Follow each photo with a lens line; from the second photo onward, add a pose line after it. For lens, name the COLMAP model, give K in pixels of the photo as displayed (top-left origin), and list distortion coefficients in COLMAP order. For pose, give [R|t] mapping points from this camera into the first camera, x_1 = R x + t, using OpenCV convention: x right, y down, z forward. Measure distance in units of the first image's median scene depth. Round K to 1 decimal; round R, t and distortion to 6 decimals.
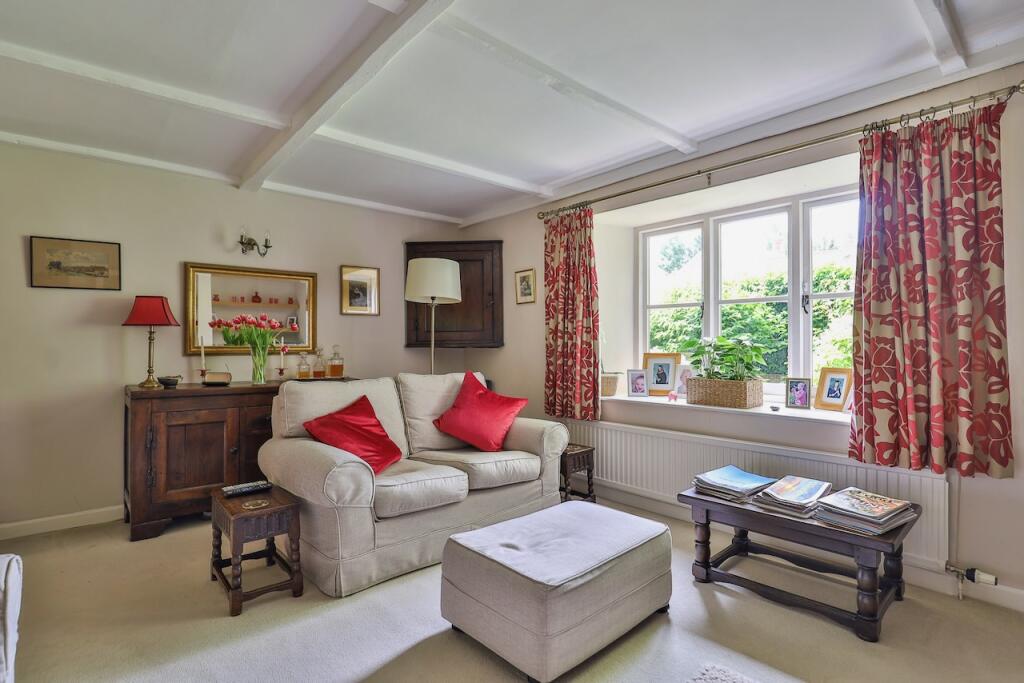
lens RADIAL K [[496.4, 0, 511.8], [0, 496.4, 340.8], [0, 0, 1]] dist [-0.023616, -0.000220]
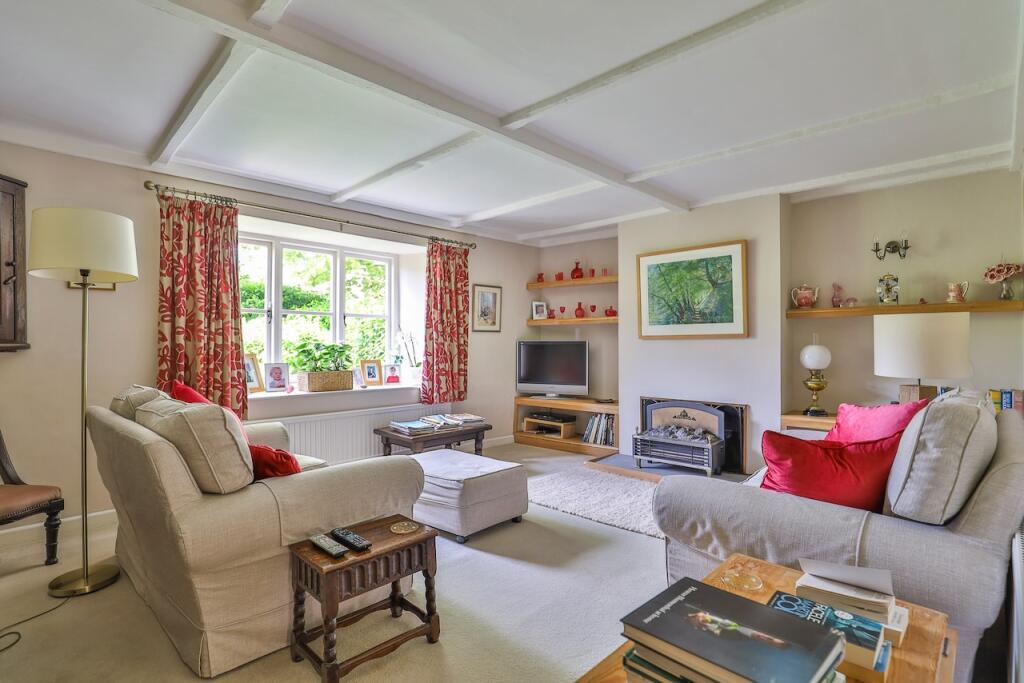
lens RADIAL K [[496.4, 0, 511.3], [0, 496.4, 342.8], [0, 0, 1]] dist [-0.023616, -0.000220]
pose [[-0.069271, 0.005456, 0.997583, -1.029971], [-0.006729, 0.999960, -0.005936, 0.004292], [-0.997575, -0.007124, -0.069231, 0.628463]]
